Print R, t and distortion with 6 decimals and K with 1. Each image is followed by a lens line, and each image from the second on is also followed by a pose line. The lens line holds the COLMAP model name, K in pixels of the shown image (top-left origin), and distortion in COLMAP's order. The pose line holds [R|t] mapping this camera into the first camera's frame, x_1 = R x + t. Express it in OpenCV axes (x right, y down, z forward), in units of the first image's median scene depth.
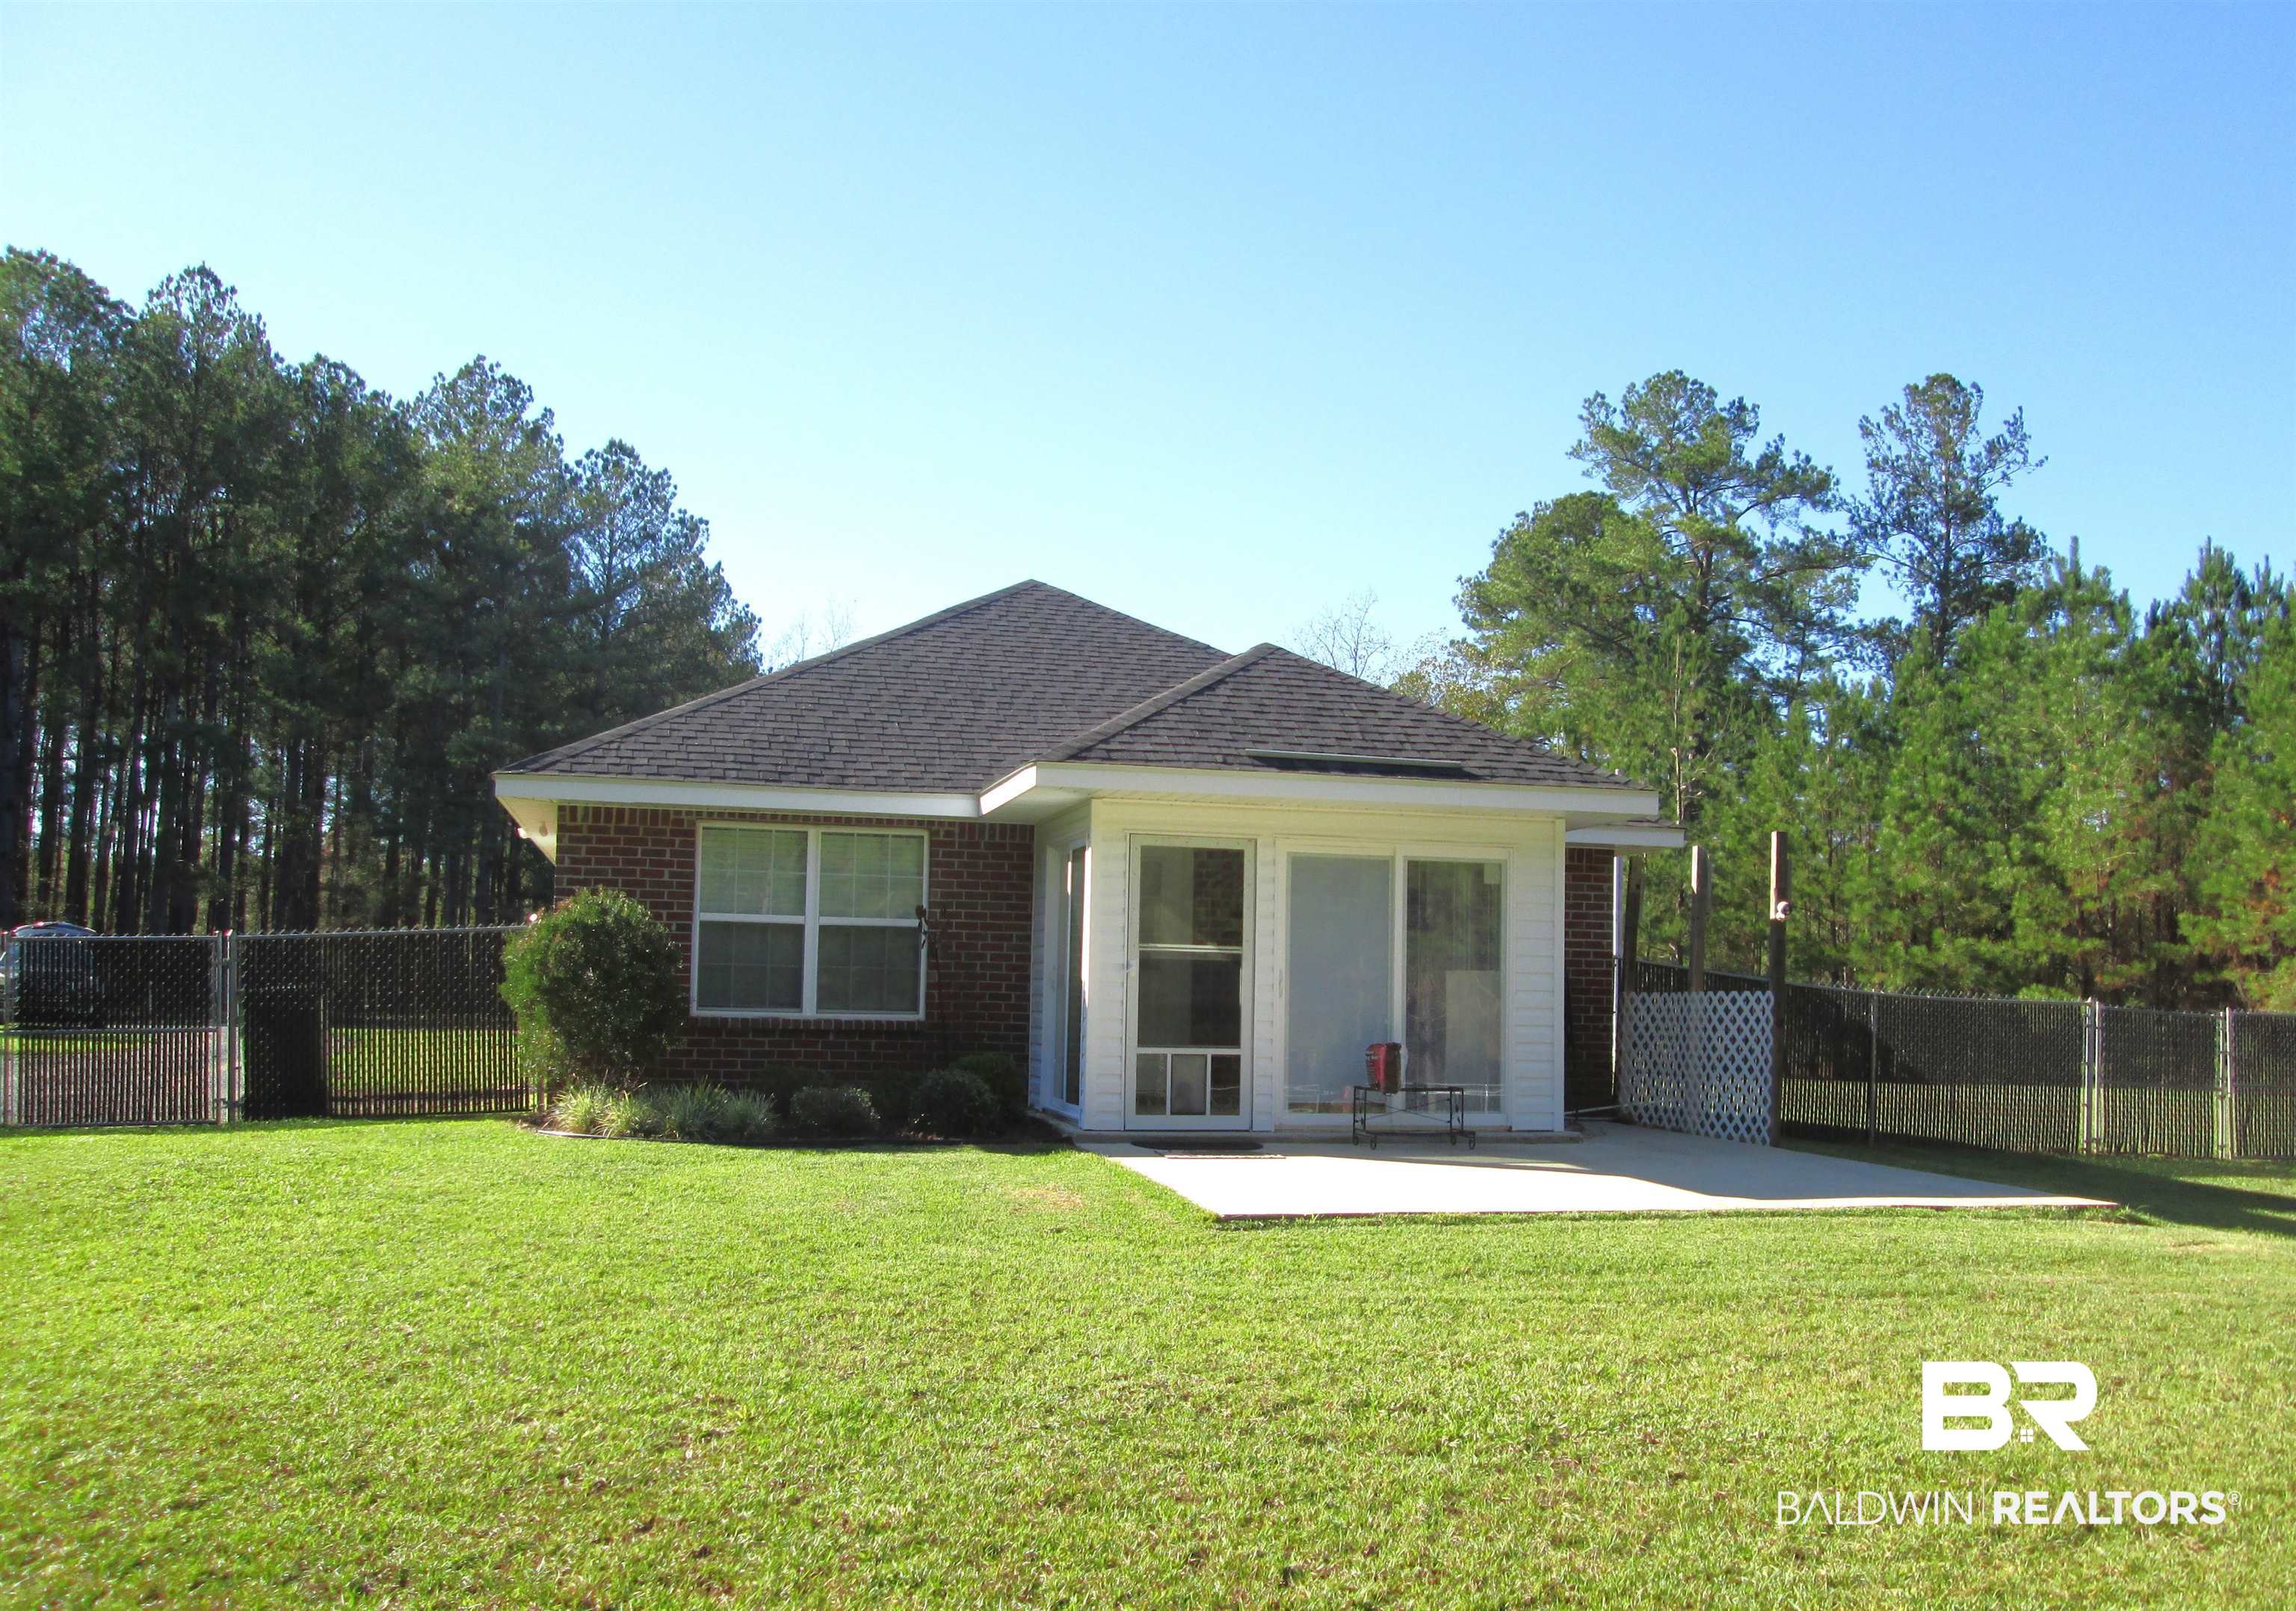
lens RADIAL K [[1913.0, 0, 1200.4], [0, 1913.0, 849.3], [0, 0, 1]] dist [-0.039459, 0.006615]
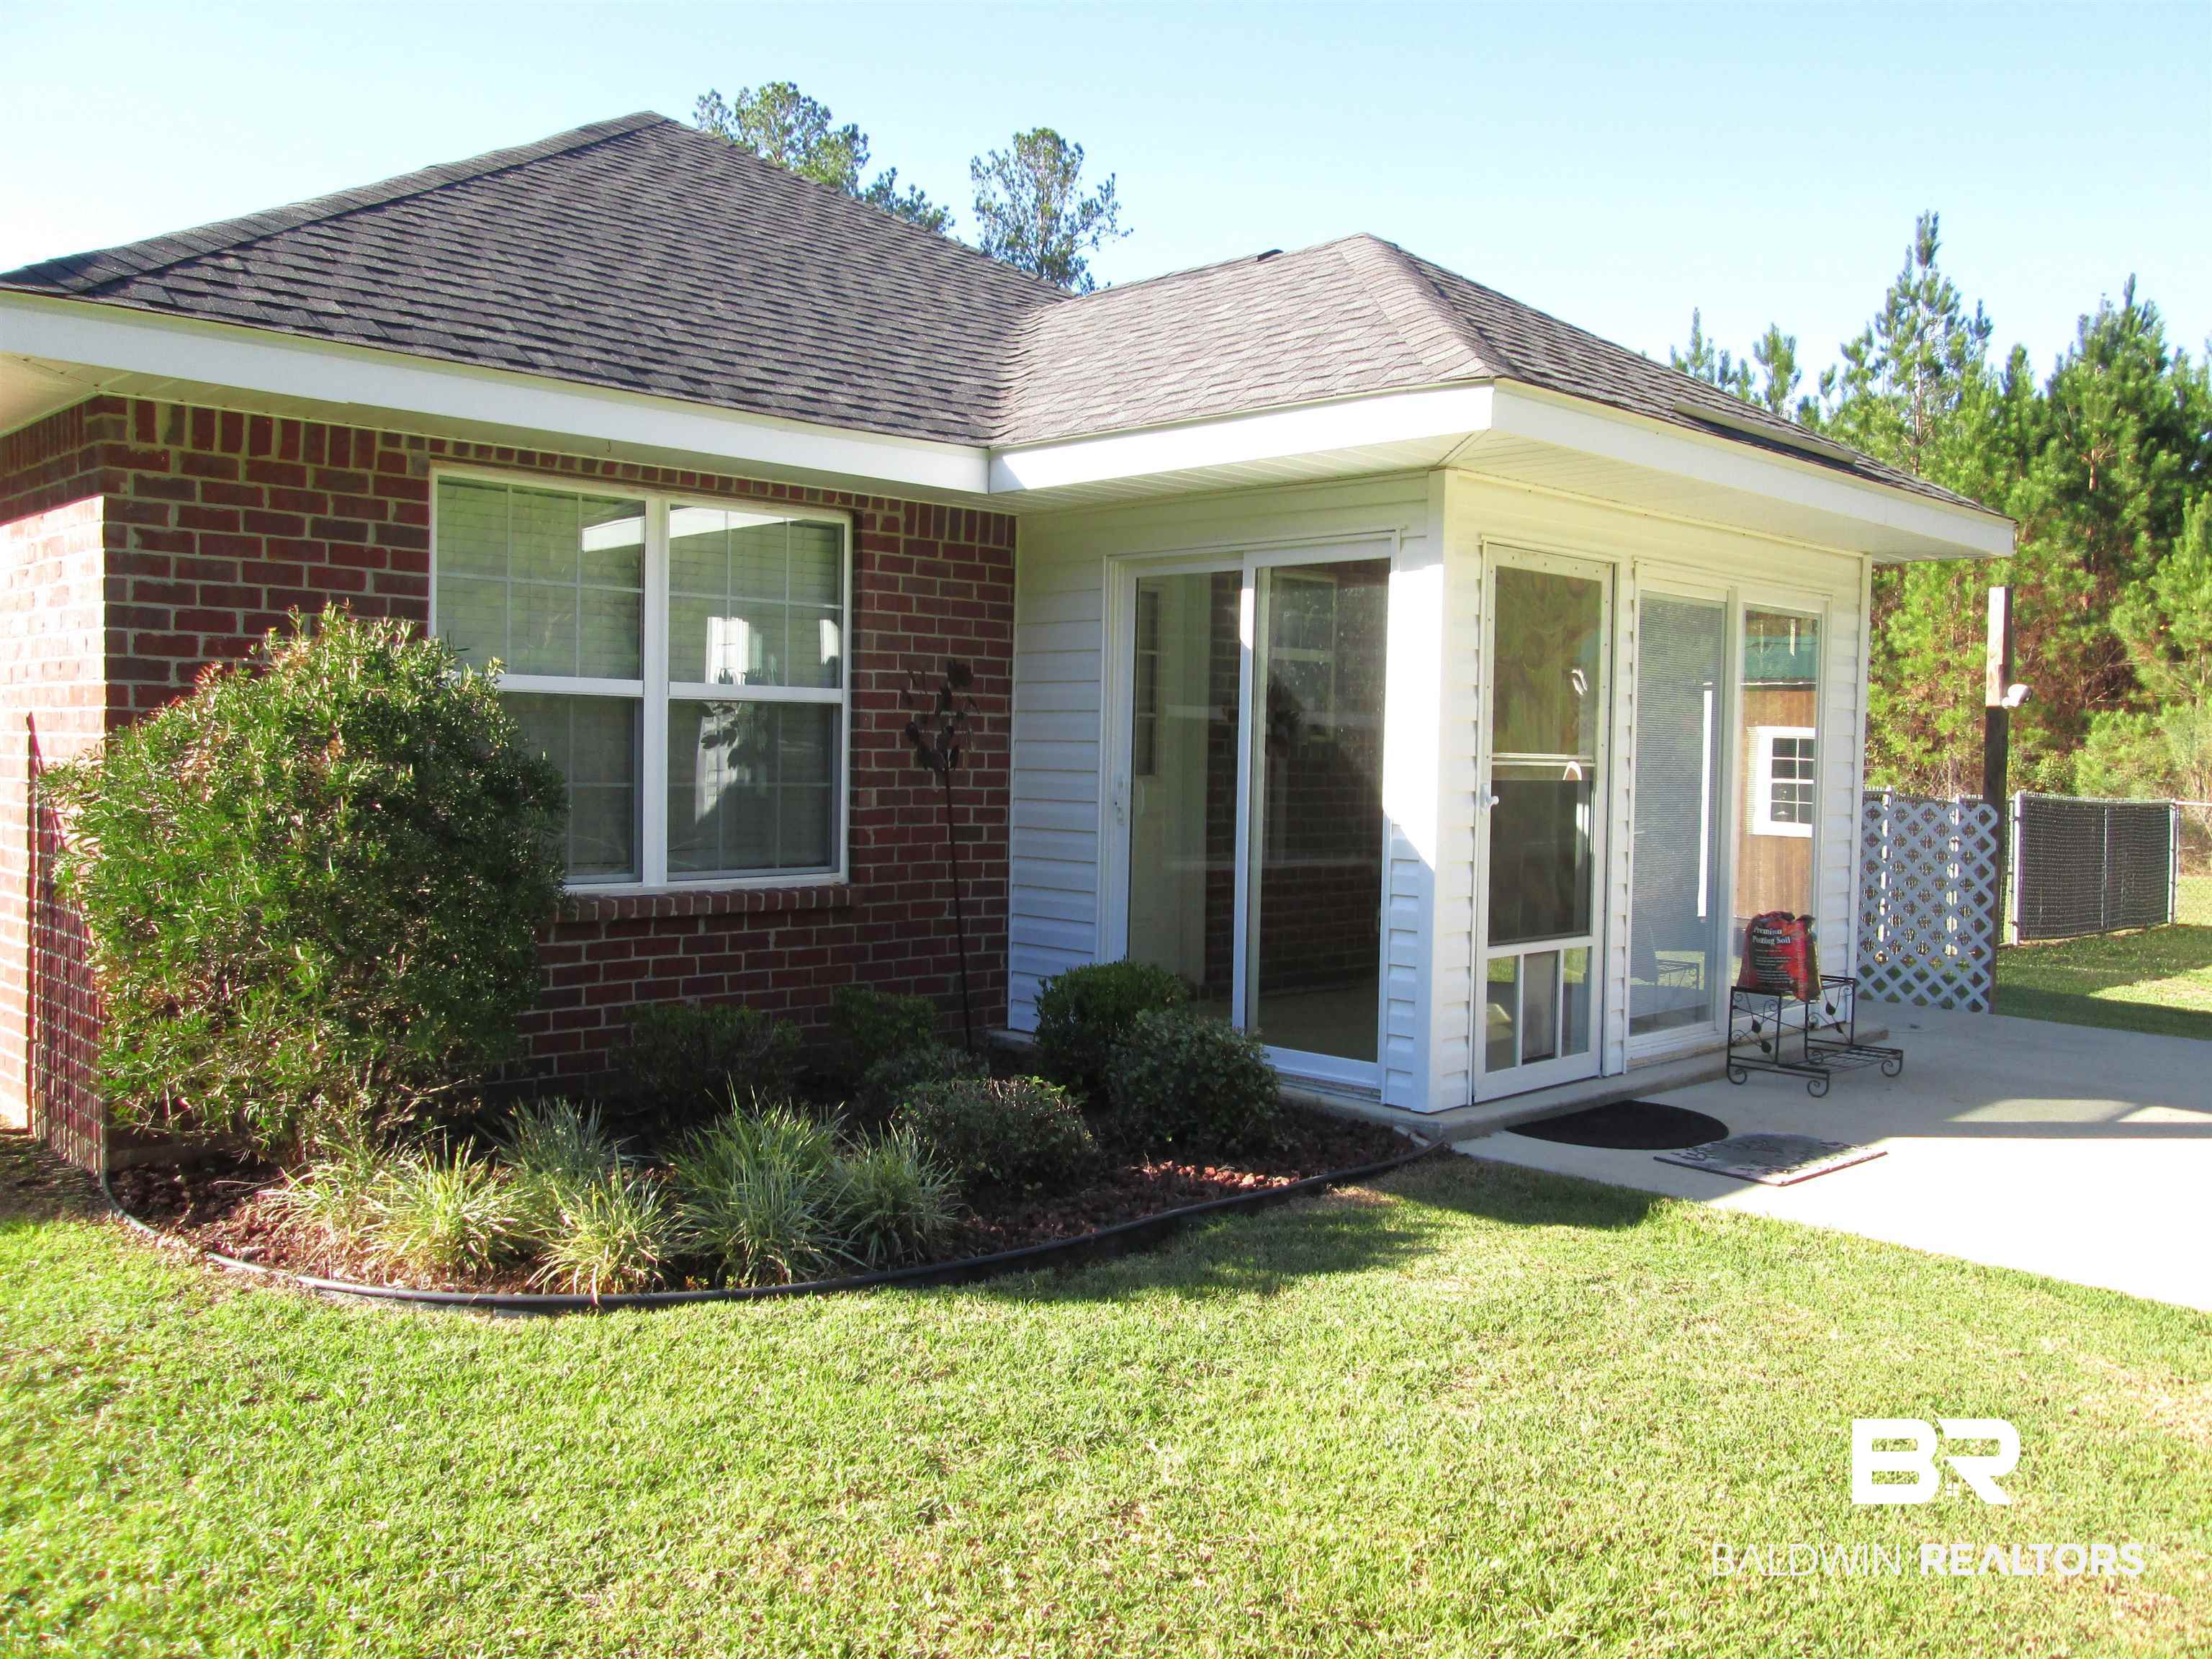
lens RADIAL K [[1822.5, 0, 1121.8], [0, 1822.5, 820.0], [0, 0, 1]] dist [-0.047125, 0.040363]
pose [[0.871717, -0.022522, 0.489492, -0.216872], [-0.040273, 0.992270, 0.117377, 0.007599], [-0.488352, -0.122033, 0.864072, 0.362461]]
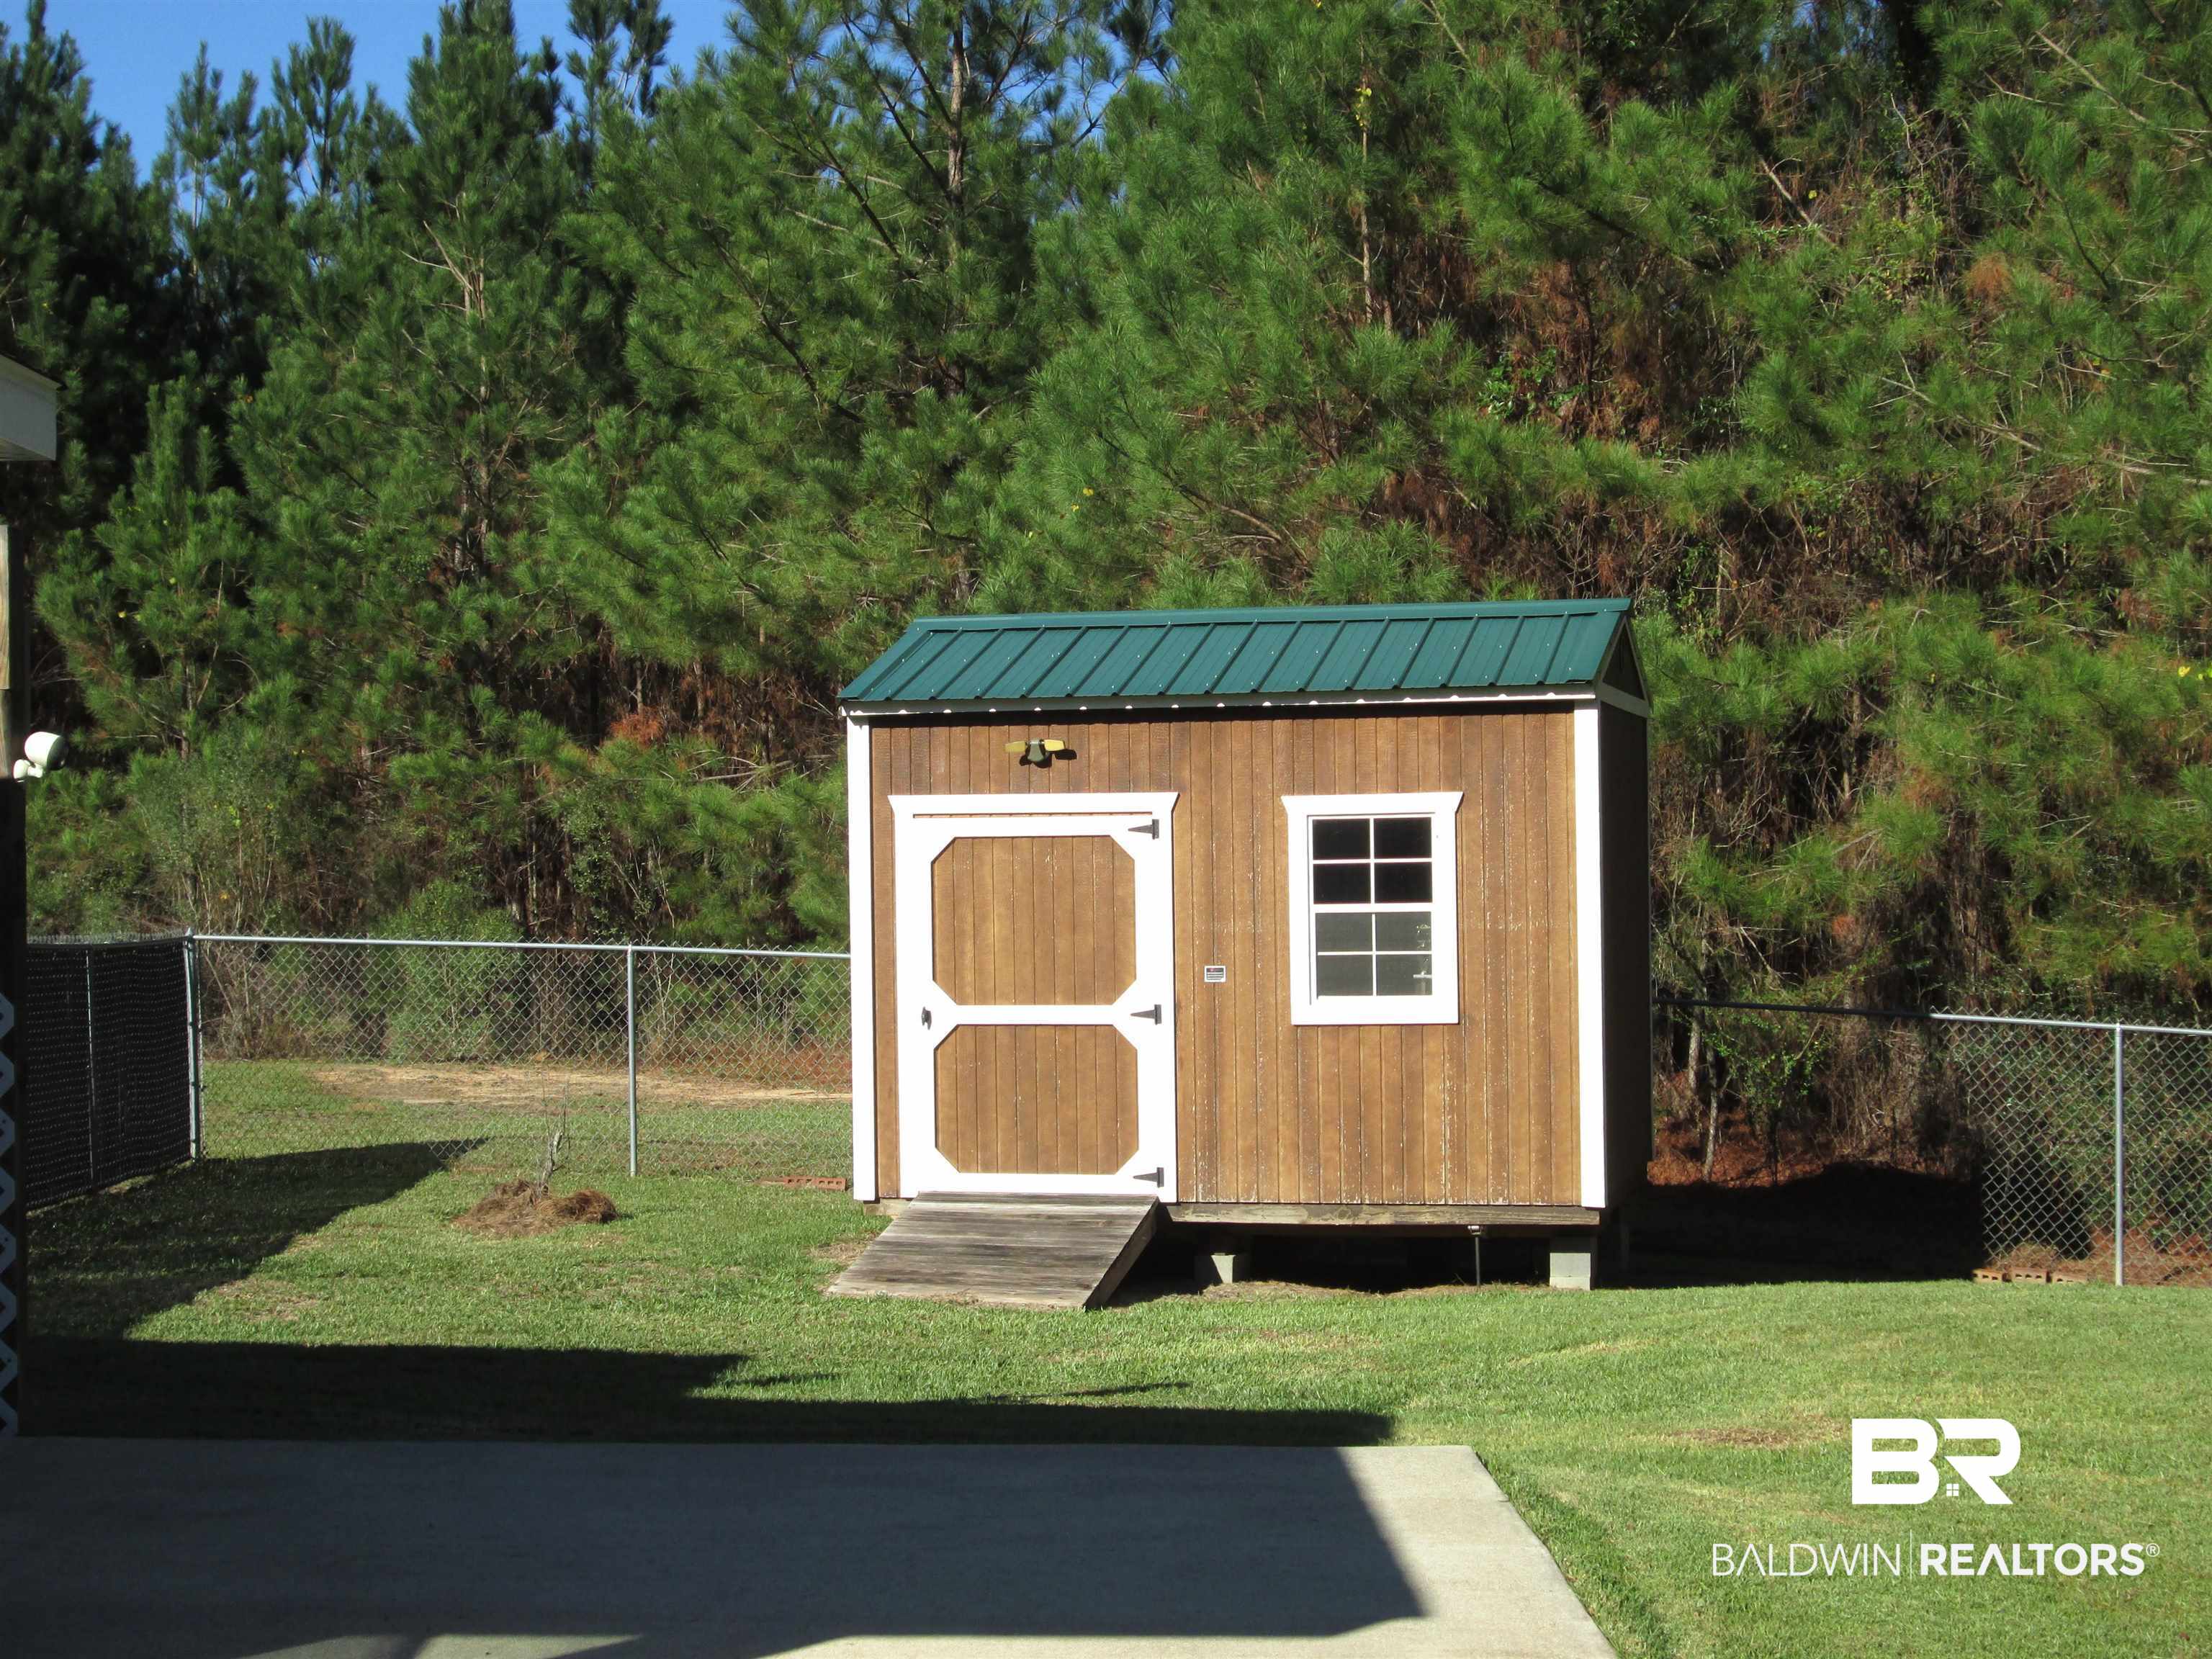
lens RADIAL K [[3524.7, 0, 1012.6], [0, 3524.7, 839.8], [0, 0, 1]] dist [-0.109399, 0.000000]
pose [[0.267074, -0.017758, 0.963512, -0.171111], [-0.064846, 0.997233, 0.036354, 0.008151], [-0.961492, -0.072189, 0.265183, 0.424014]]
